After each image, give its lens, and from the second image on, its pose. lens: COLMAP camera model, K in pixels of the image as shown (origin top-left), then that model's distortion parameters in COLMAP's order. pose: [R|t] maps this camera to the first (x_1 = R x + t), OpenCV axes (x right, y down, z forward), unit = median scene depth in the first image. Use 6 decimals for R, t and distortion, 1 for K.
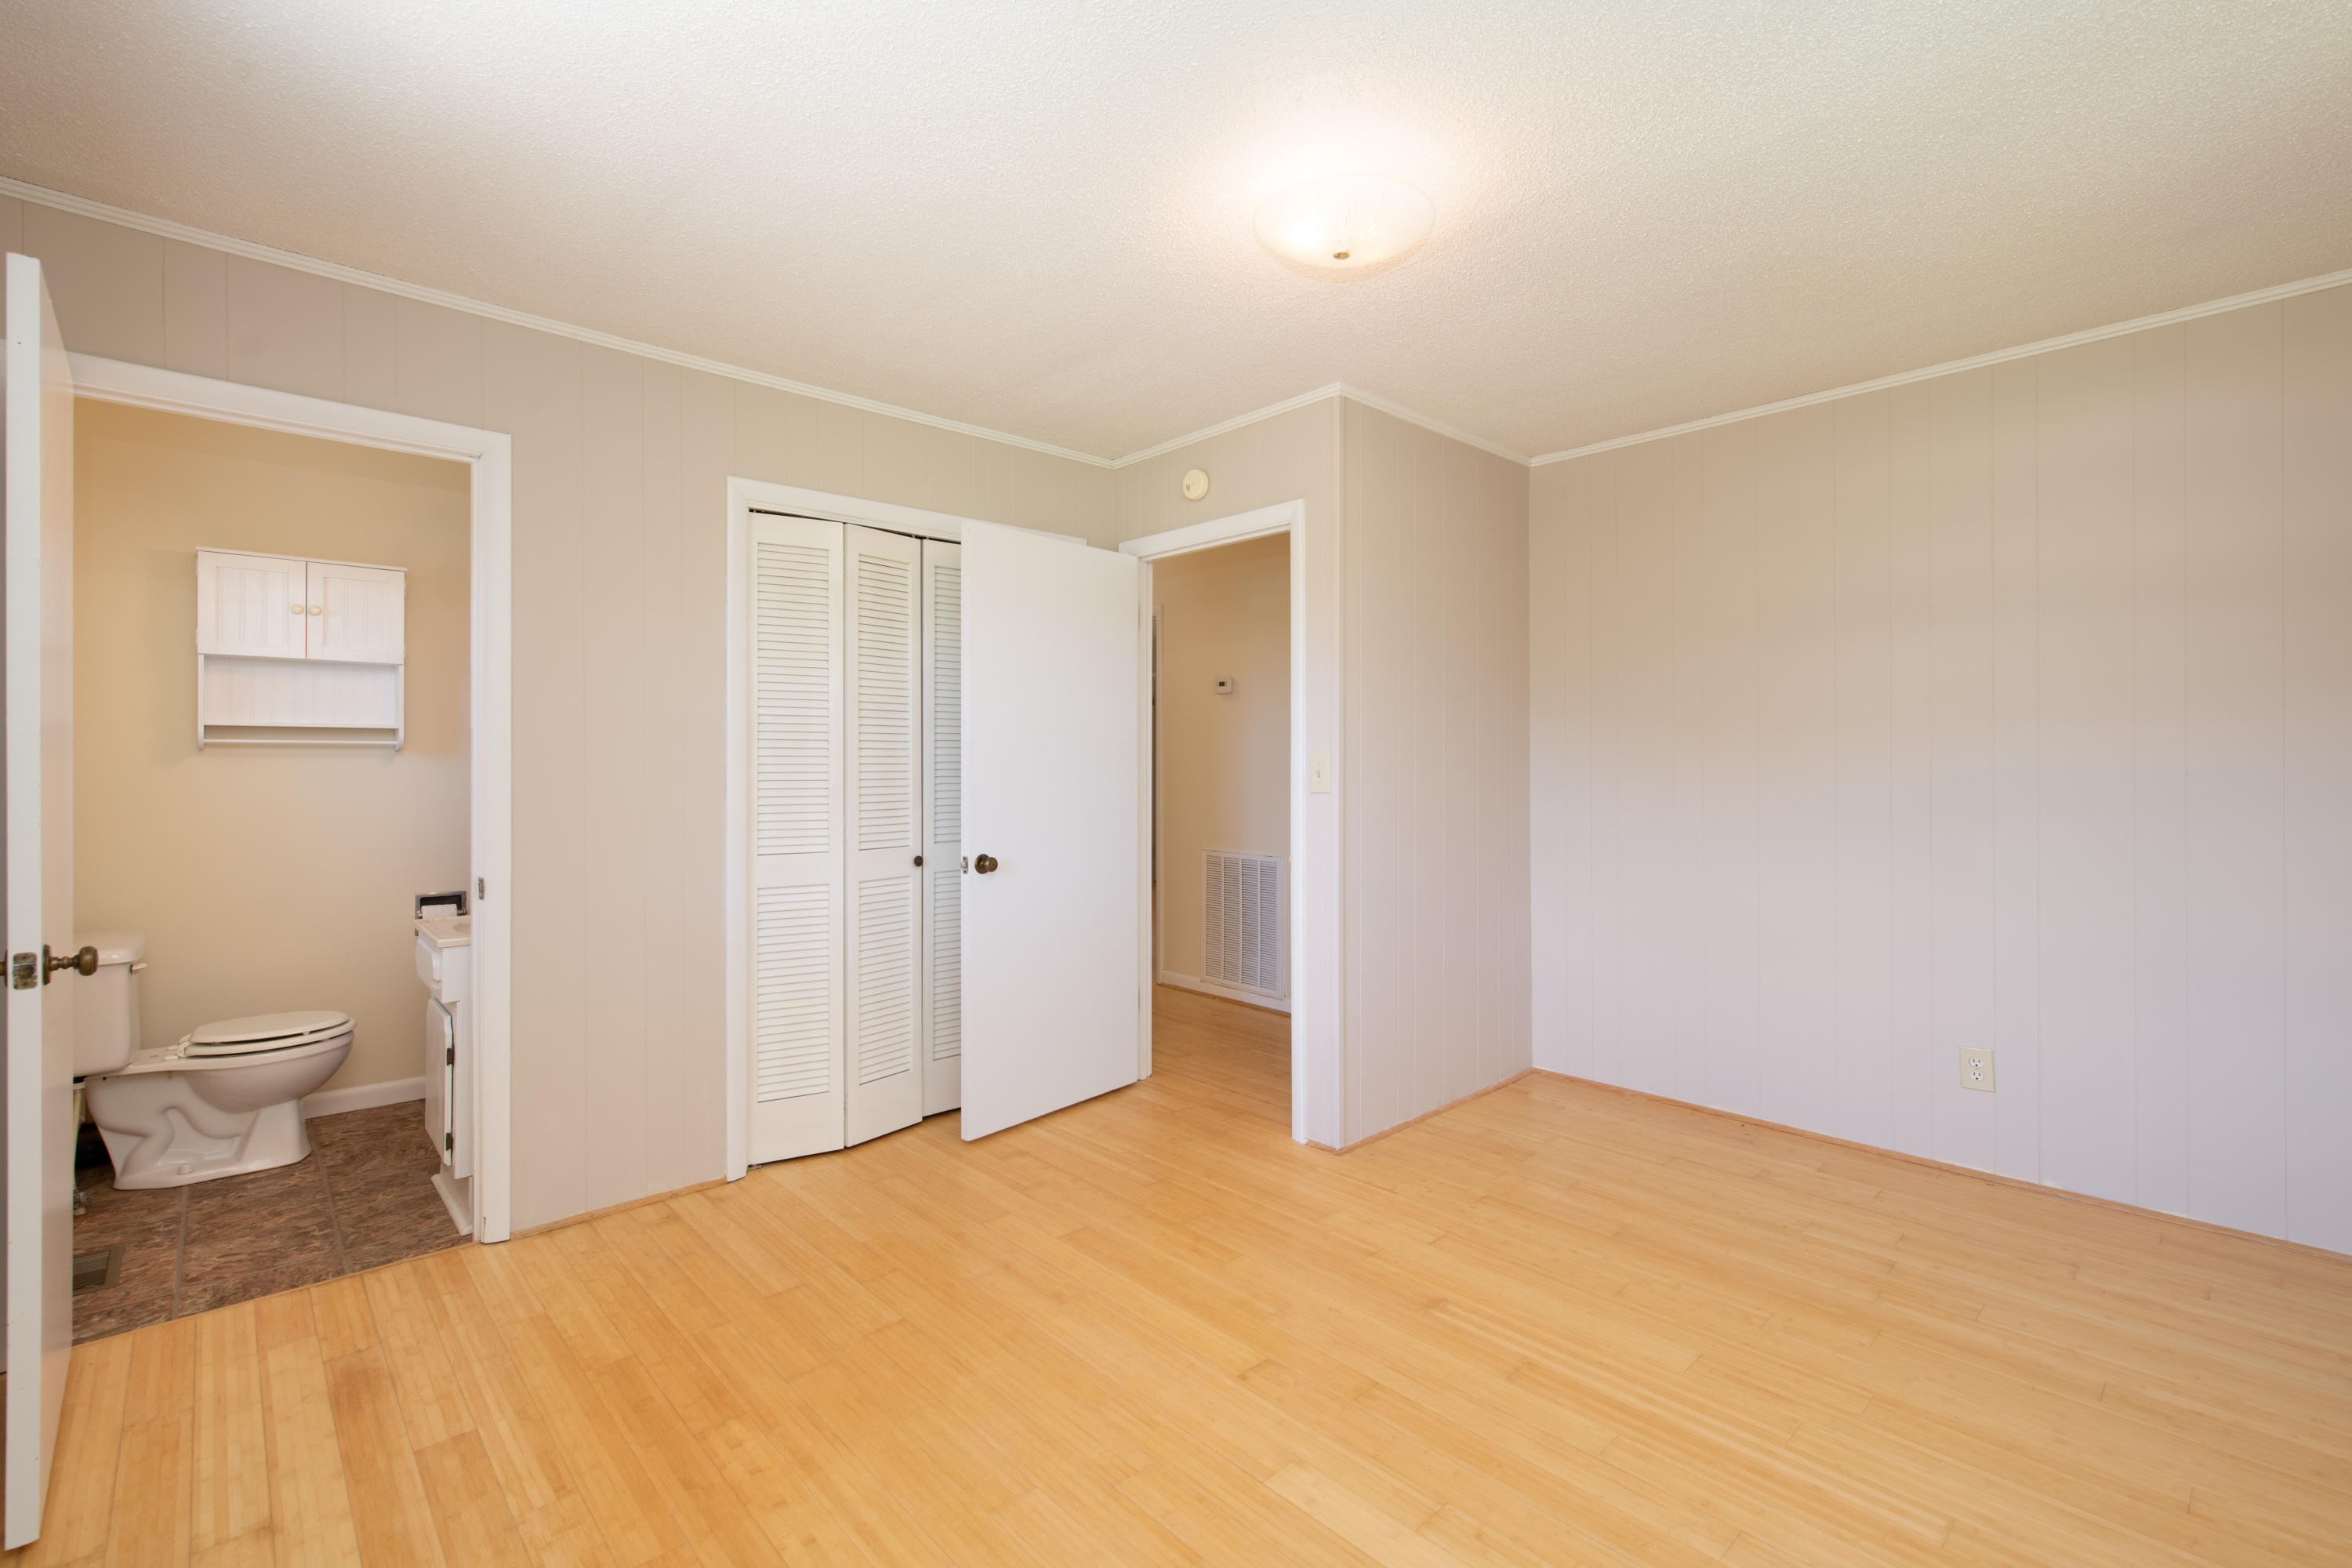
lens RADIAL K [[1021.3, 0, 1187.6], [0, 1021.3, 744.7], [0, 0, 1]] dist [0.002462, -0.000354]
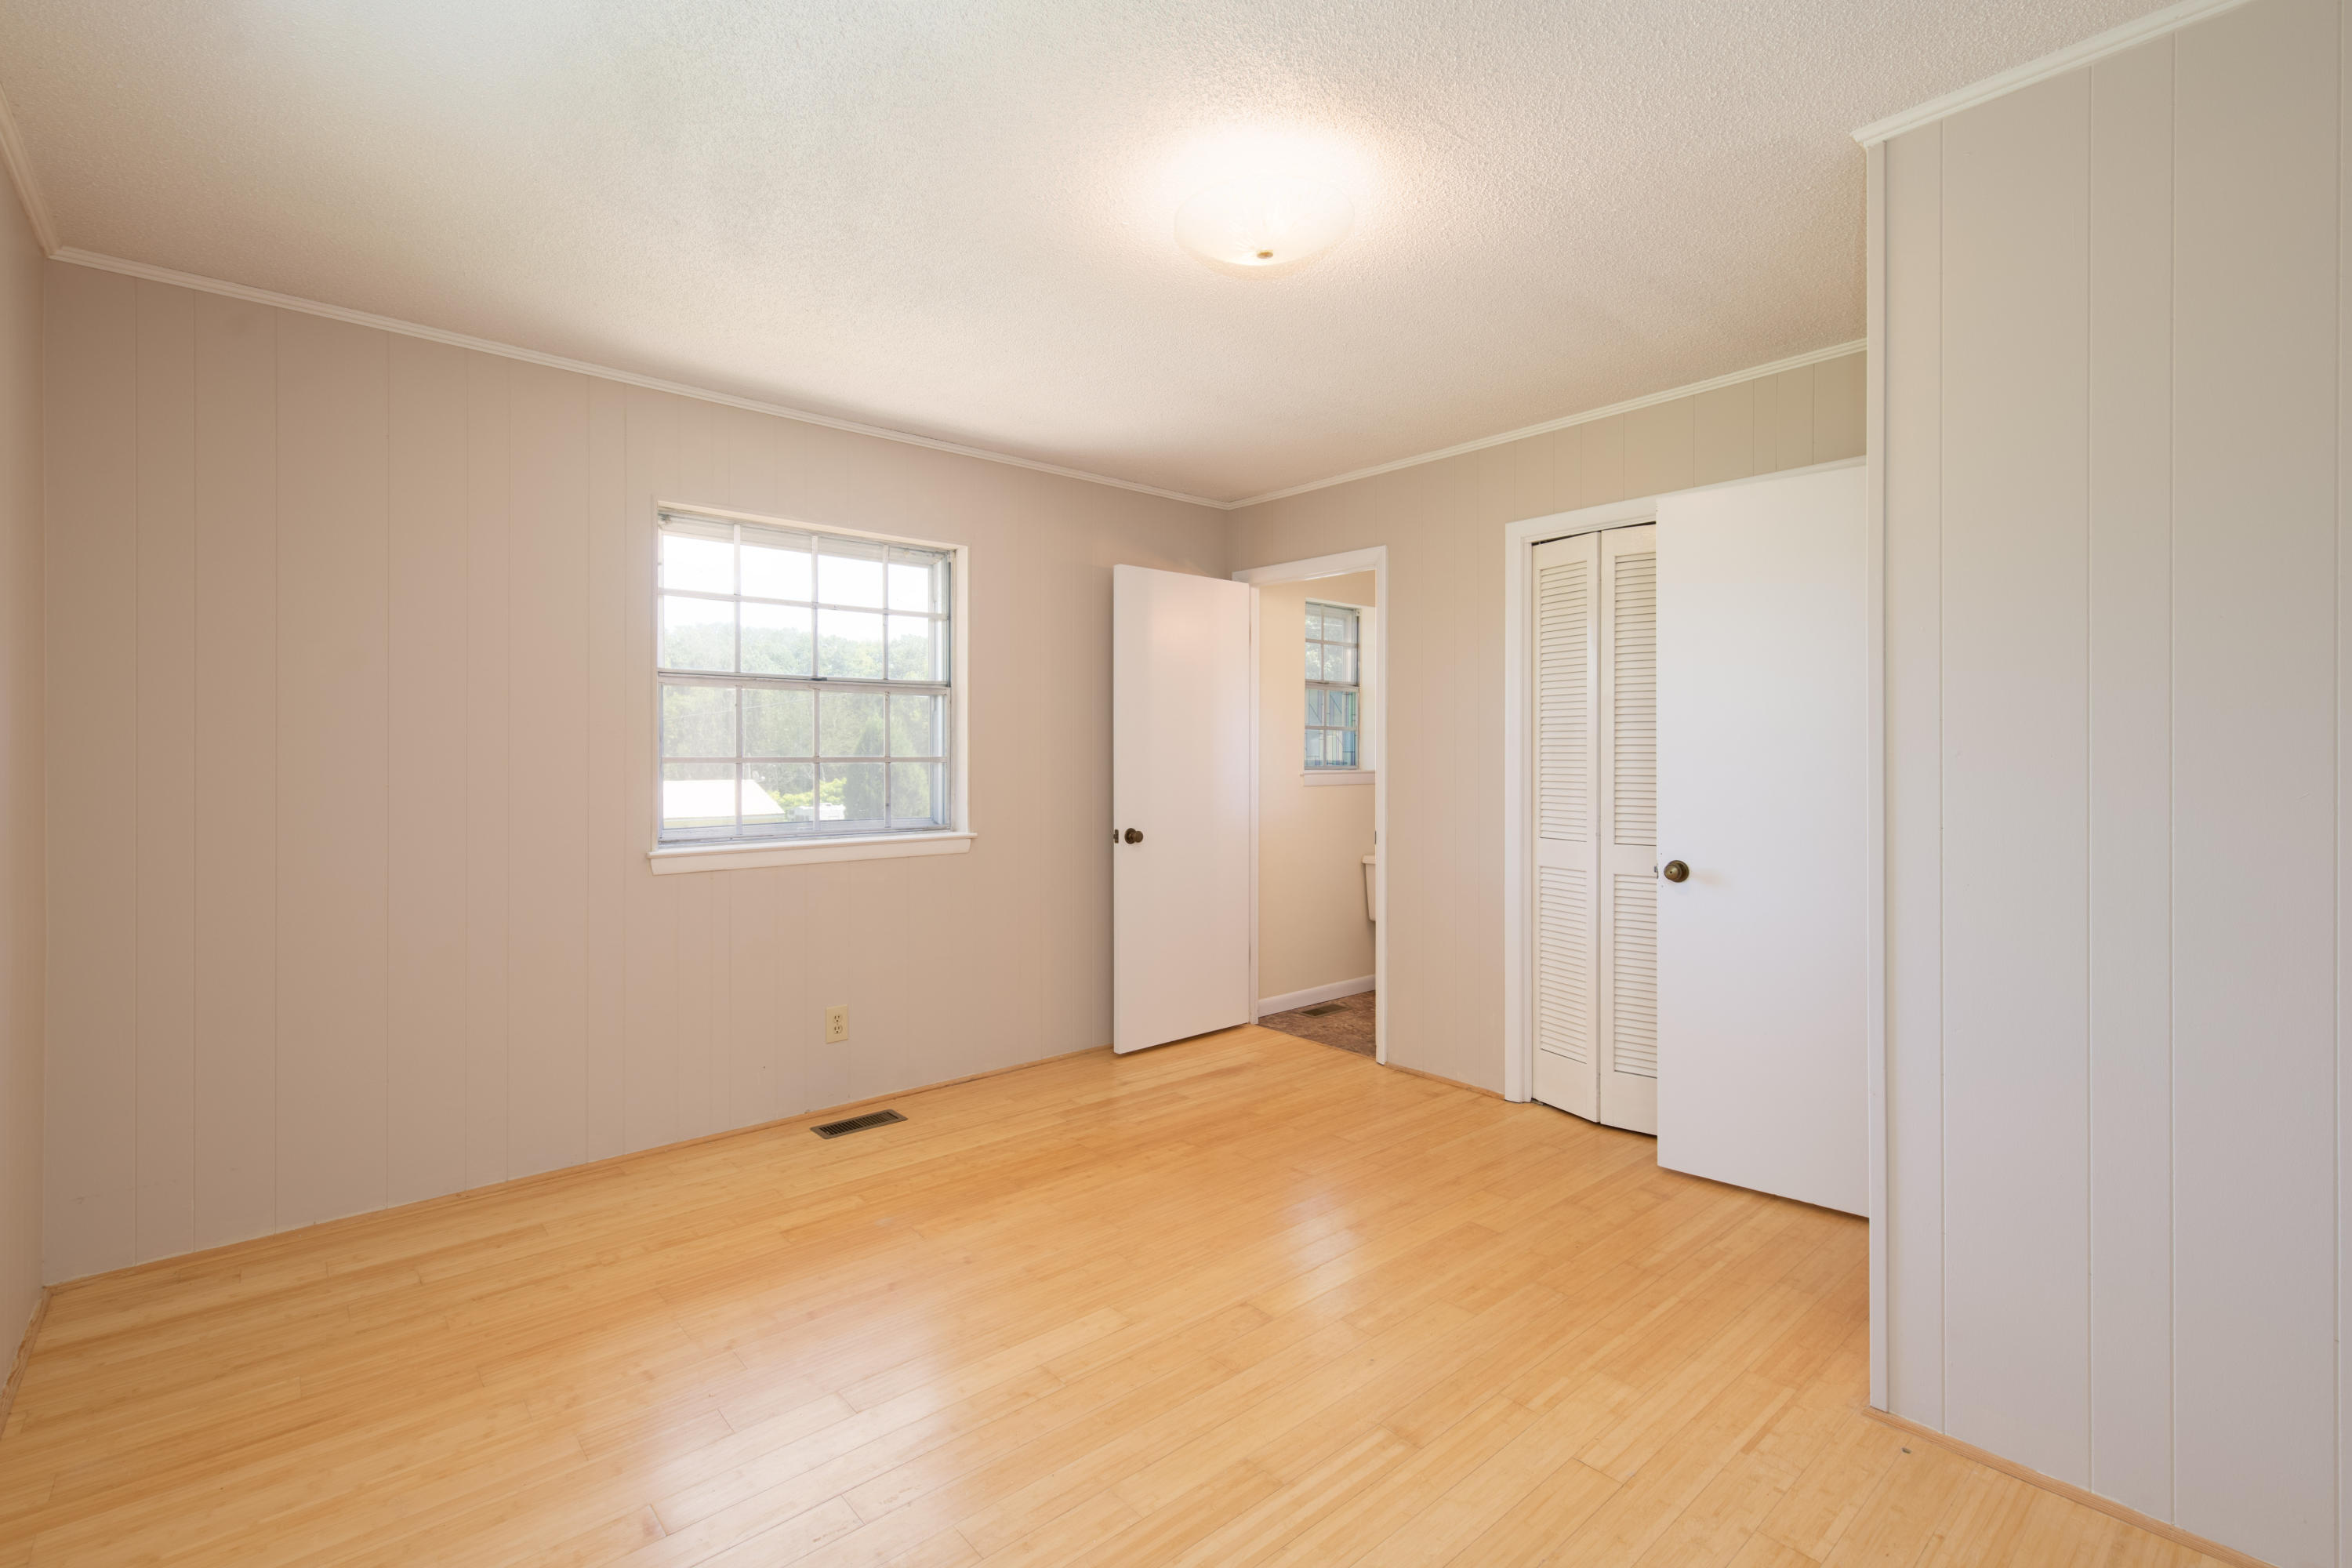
lens RADIAL K [[1021.3, 0, 1187.6], [0, 1021.3, 744.7], [0, 0, 1]] dist [0.002462, -0.000354]
pose [[-0.004085, -0.010395, -0.999938, 0.883479], [0.012427, 0.999868, -0.010445, 0.010583], [0.999914, -0.012469, -0.003956, 0.708859]]
